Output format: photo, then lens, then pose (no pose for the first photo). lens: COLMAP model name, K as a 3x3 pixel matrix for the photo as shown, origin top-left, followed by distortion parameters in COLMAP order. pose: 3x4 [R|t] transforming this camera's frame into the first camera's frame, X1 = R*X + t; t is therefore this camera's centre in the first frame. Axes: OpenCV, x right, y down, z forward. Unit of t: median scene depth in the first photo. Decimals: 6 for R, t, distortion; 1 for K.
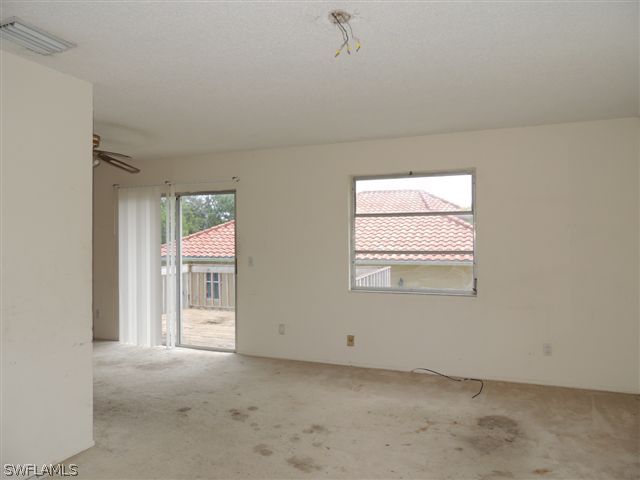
lens RADIAL K [[454.3, 0, 317.2], [0, 454.3, 239.9], [0, 0, 1]] dist [-0.004838, -0.003541]
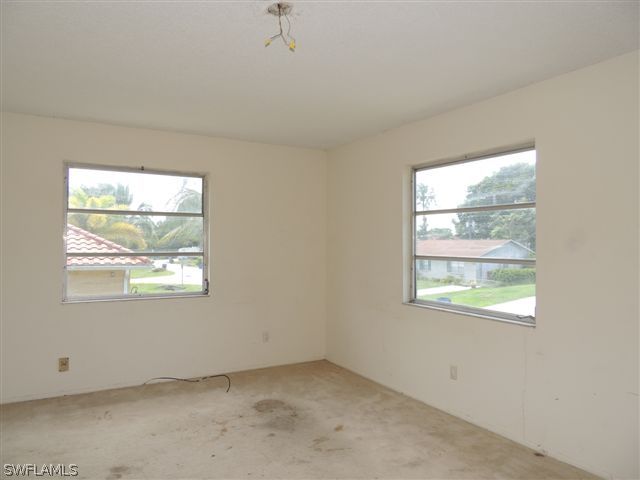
lens RADIAL K [[454.3, 0, 317.5], [0, 454.3, 241.5], [0, 0, 1]] dist [-0.004838, -0.003541]
pose [[0.624724, 0.013726, 0.780725, -0.381586], [-0.009024, 0.999906, -0.010359, 0.009342], [-0.780794, -0.000573, 0.624788, 0.196710]]
